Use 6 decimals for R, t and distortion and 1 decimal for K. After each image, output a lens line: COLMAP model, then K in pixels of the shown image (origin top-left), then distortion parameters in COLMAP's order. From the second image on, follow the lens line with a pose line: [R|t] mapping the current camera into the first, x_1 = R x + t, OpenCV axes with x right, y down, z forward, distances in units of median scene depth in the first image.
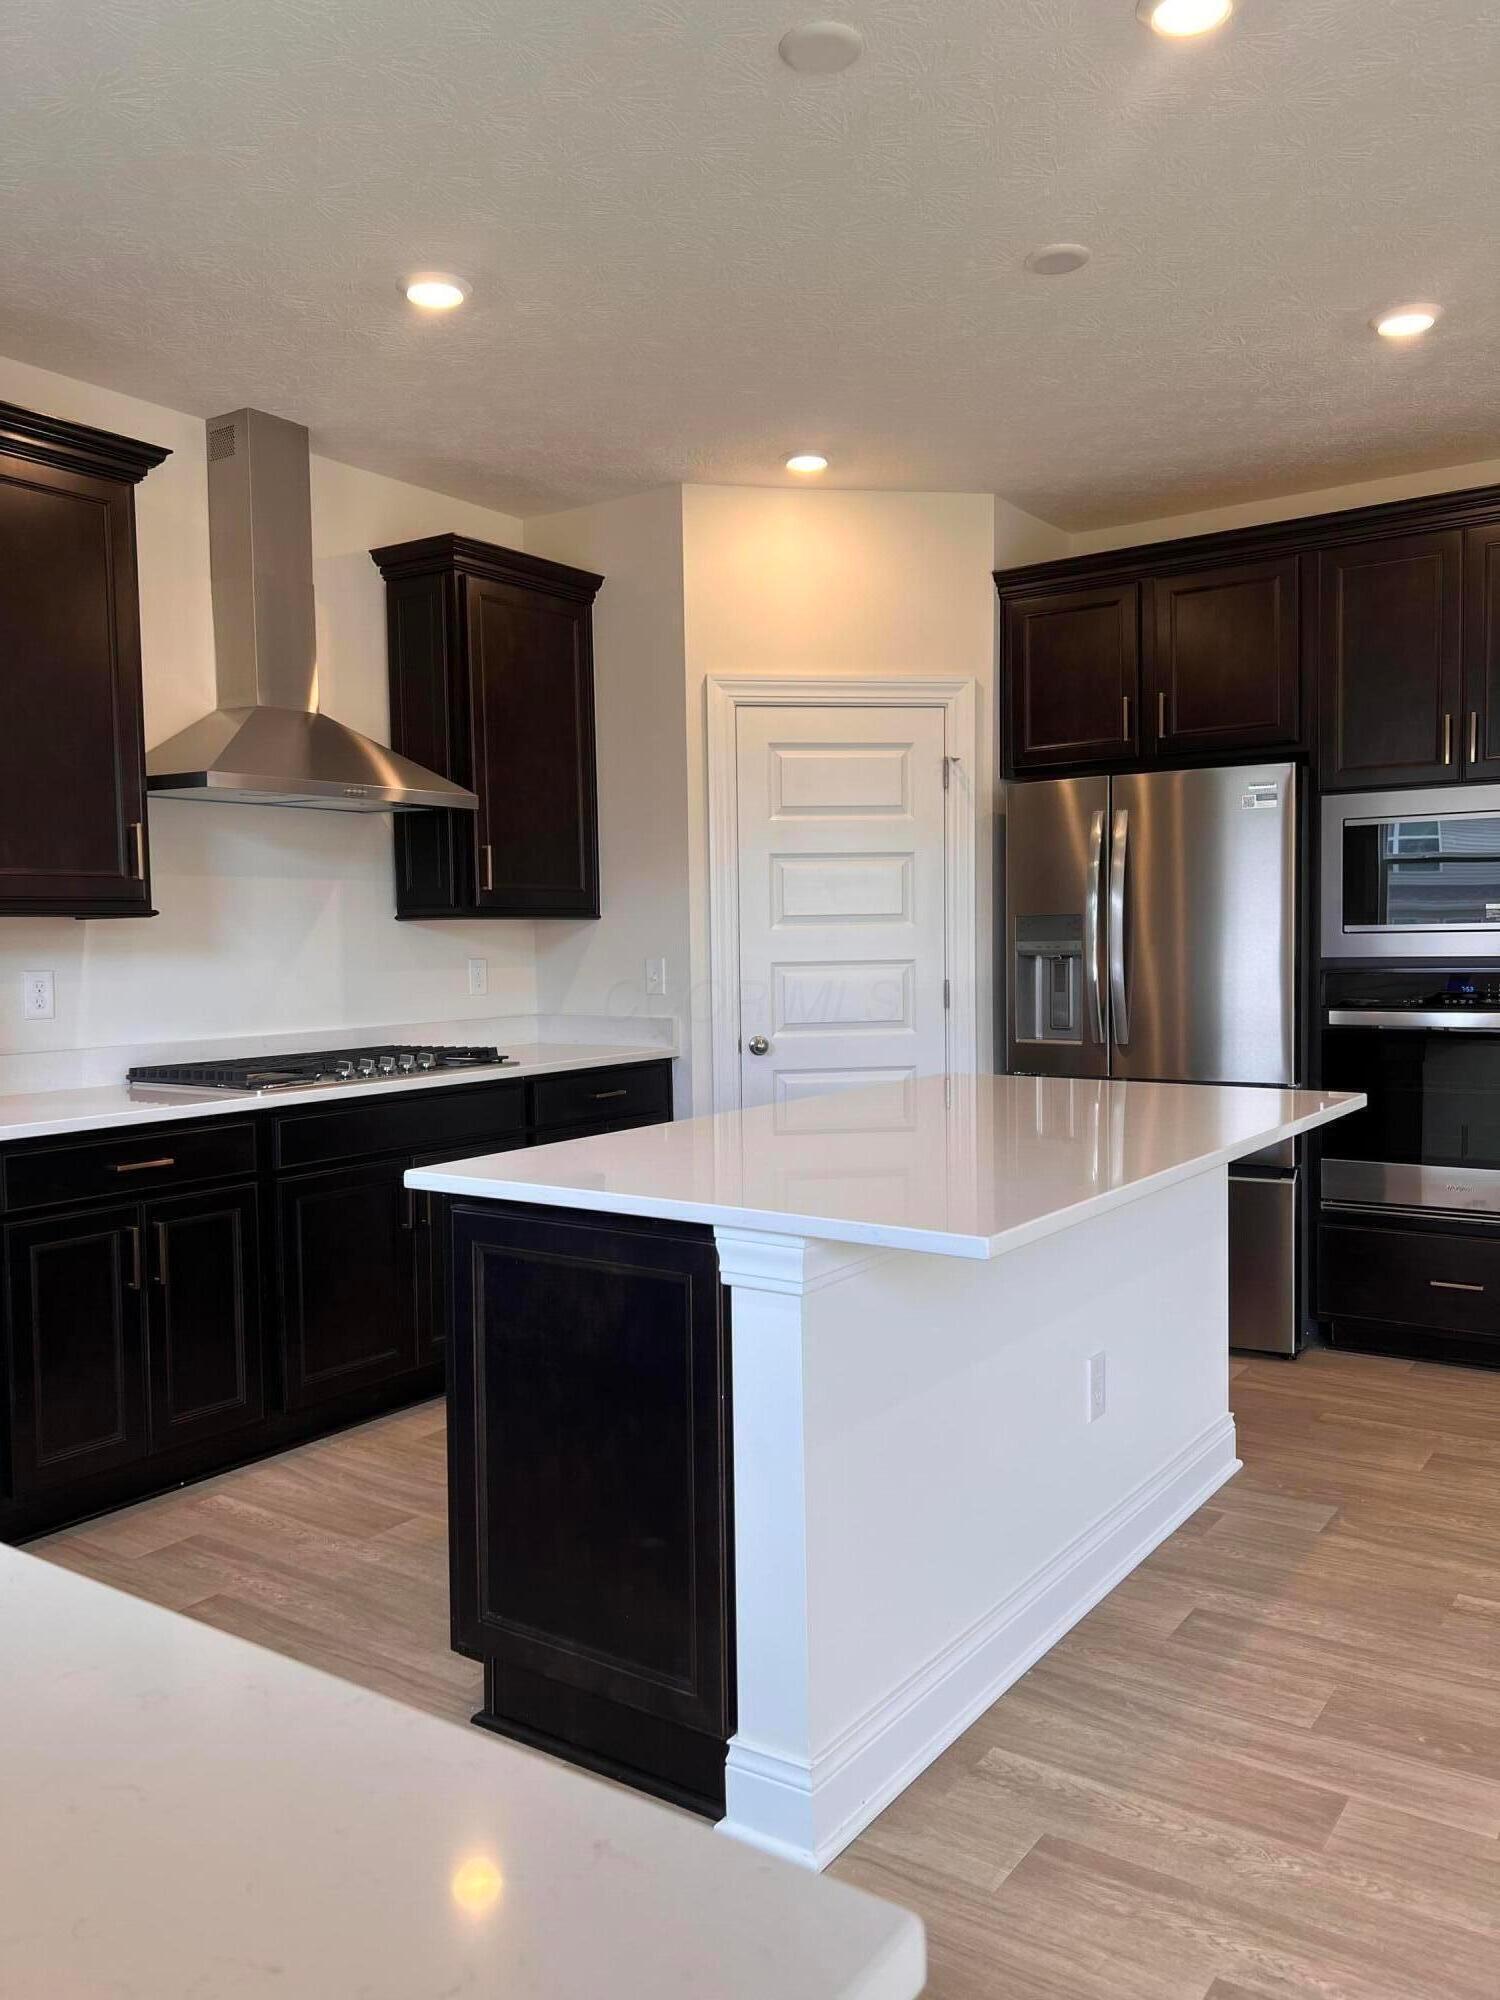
lens RADIAL K [[1507.3, 0, 745.1], [0, 1507.3, 1010.7], [0, 0, 1]] dist [0.063512, -0.072721]
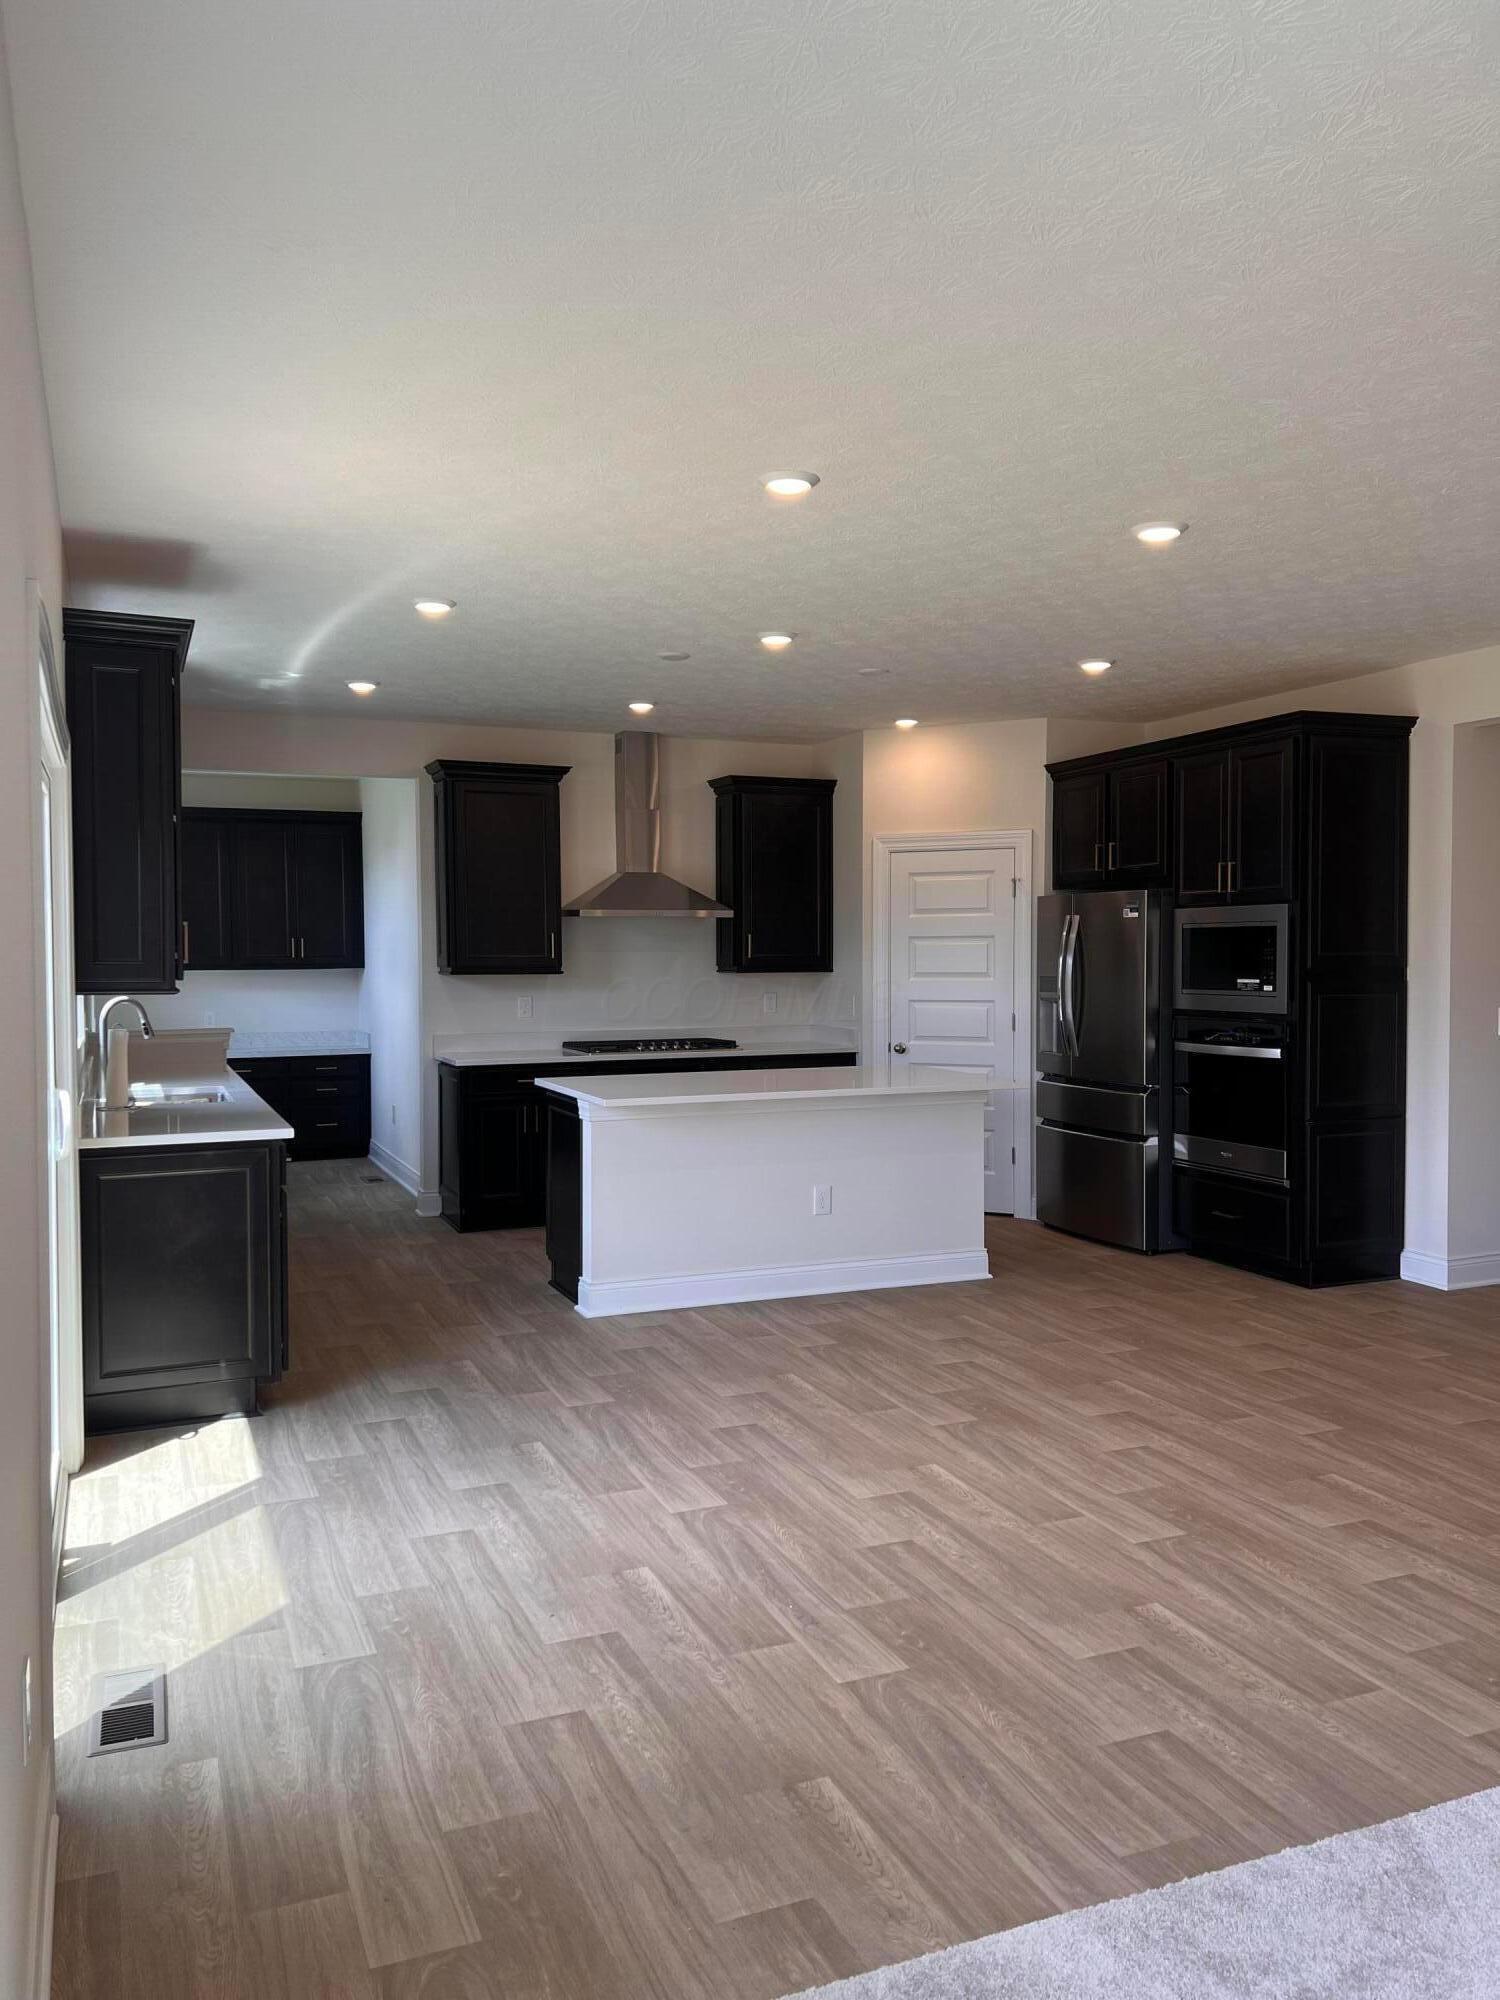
lens RADIAL K [[1507.3, 0, 742.0], [0, 1507.3, 992.1], [0, 0, 1]] dist [0.063512, -0.072721]
pose [[0.845145, 0.026505, -0.533880, 0.812605], [-0.036081, 0.999321, -0.007504, -0.022251], [0.533318, 0.025605, 0.845527, -0.582089]]
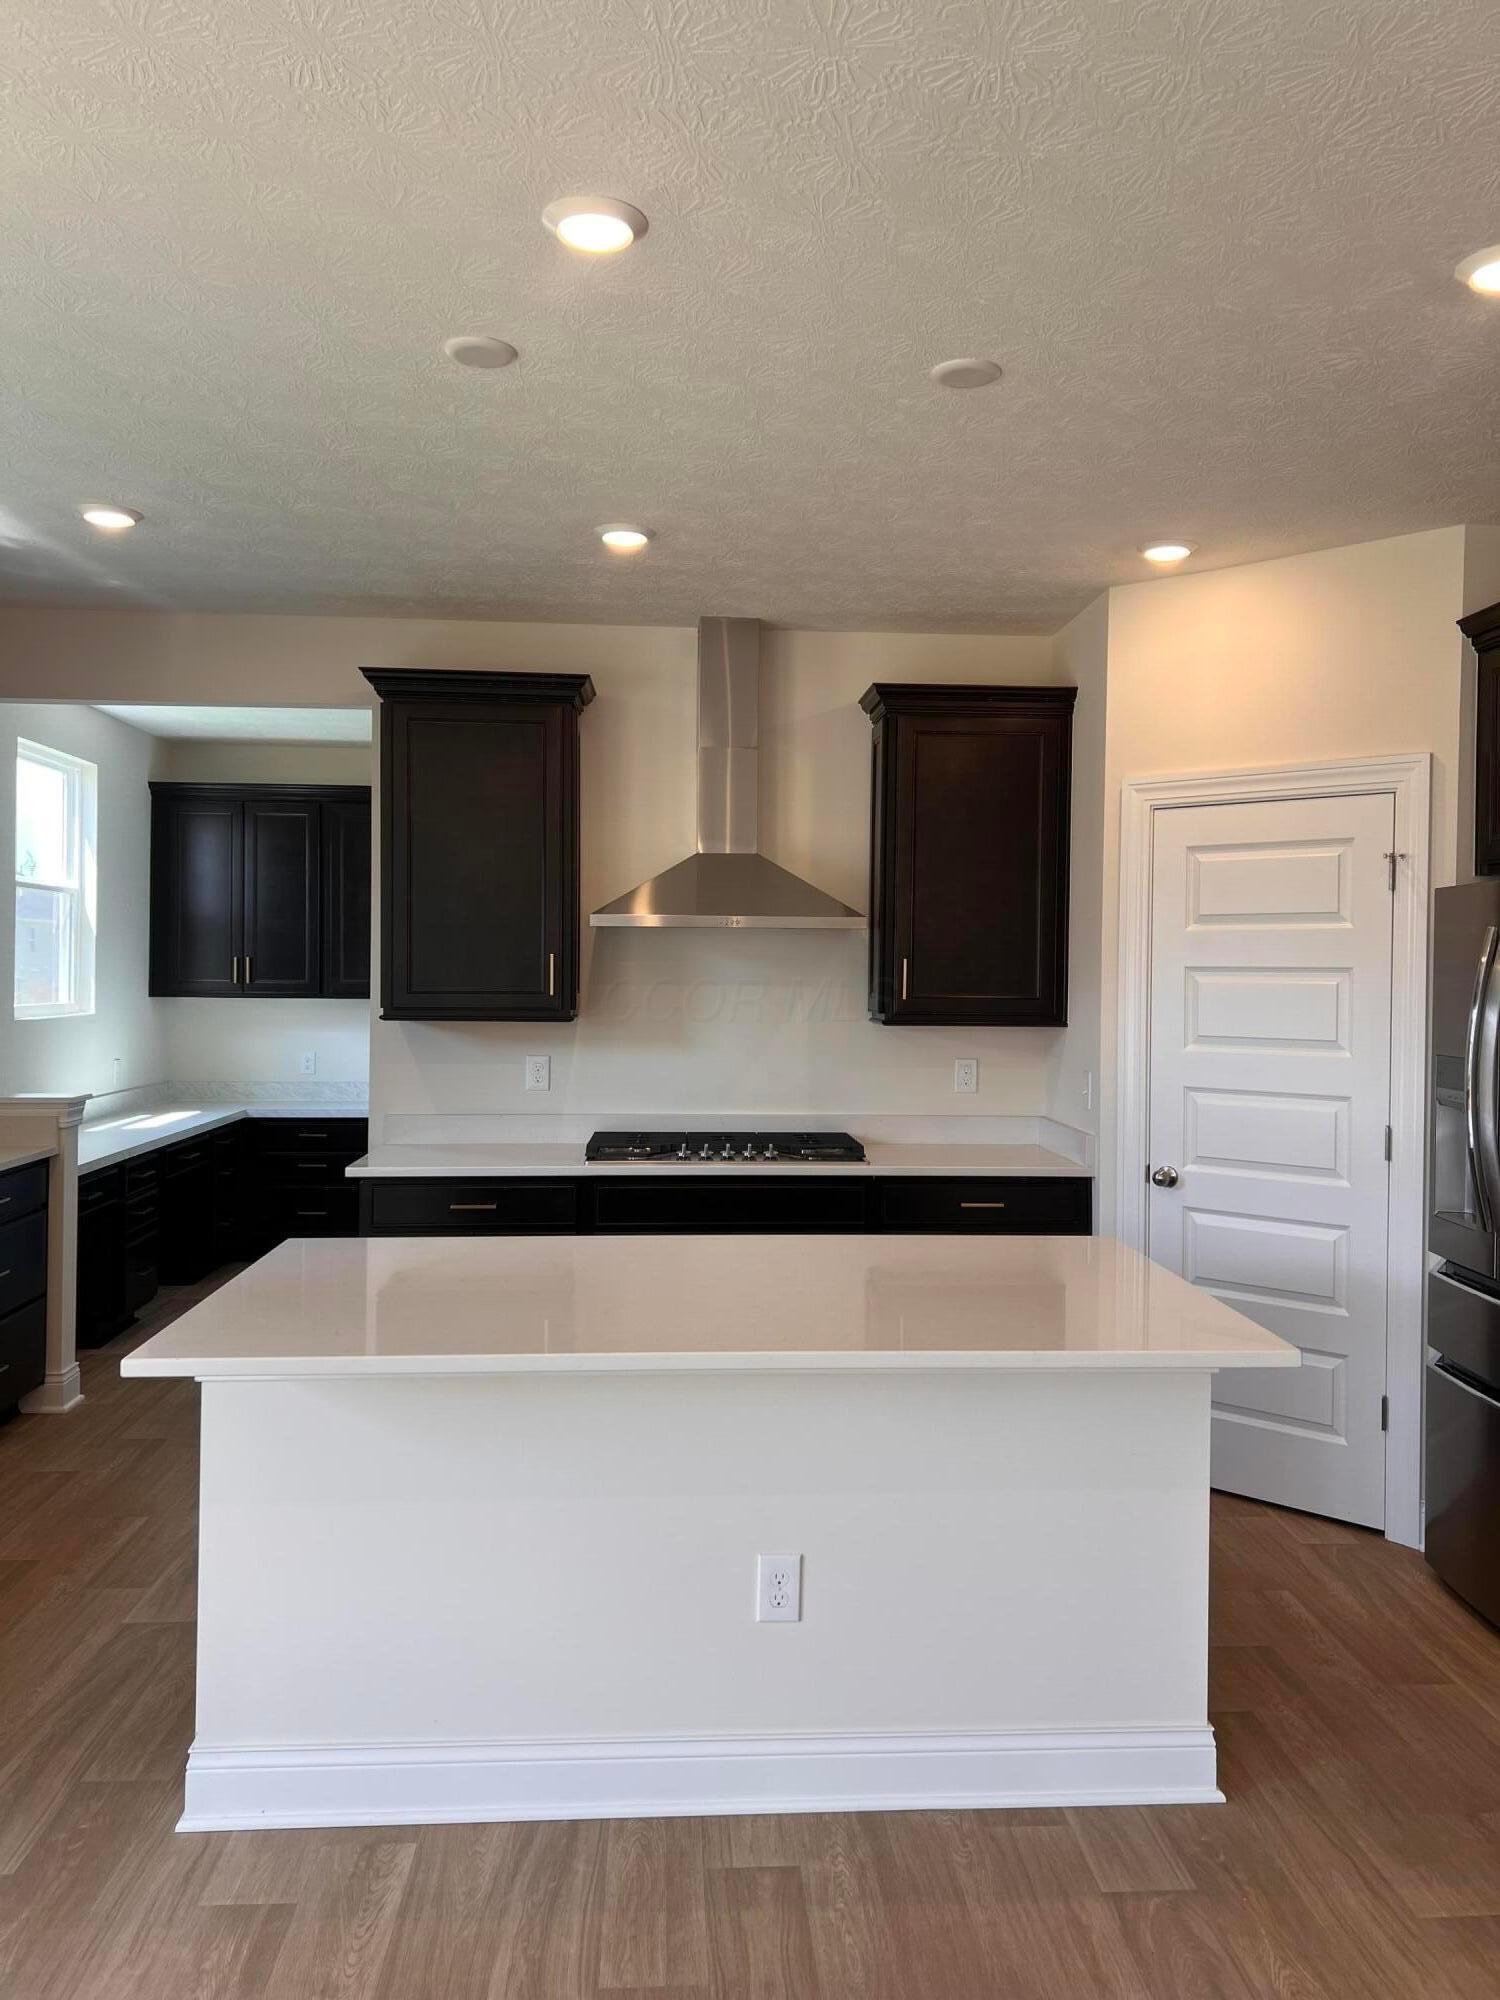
lens RADIAL K [[1507.3, 0, 763.6], [0, 1507.3, 982.6], [0, 0, 1]] dist [0.063512, -0.072721]
pose [[0.628129, 0.029196, -0.777562, 0.595382], [-0.057351, 0.998315, -0.008845, -0.075485], [0.775993, 0.050149, 0.628745, 0.236846]]
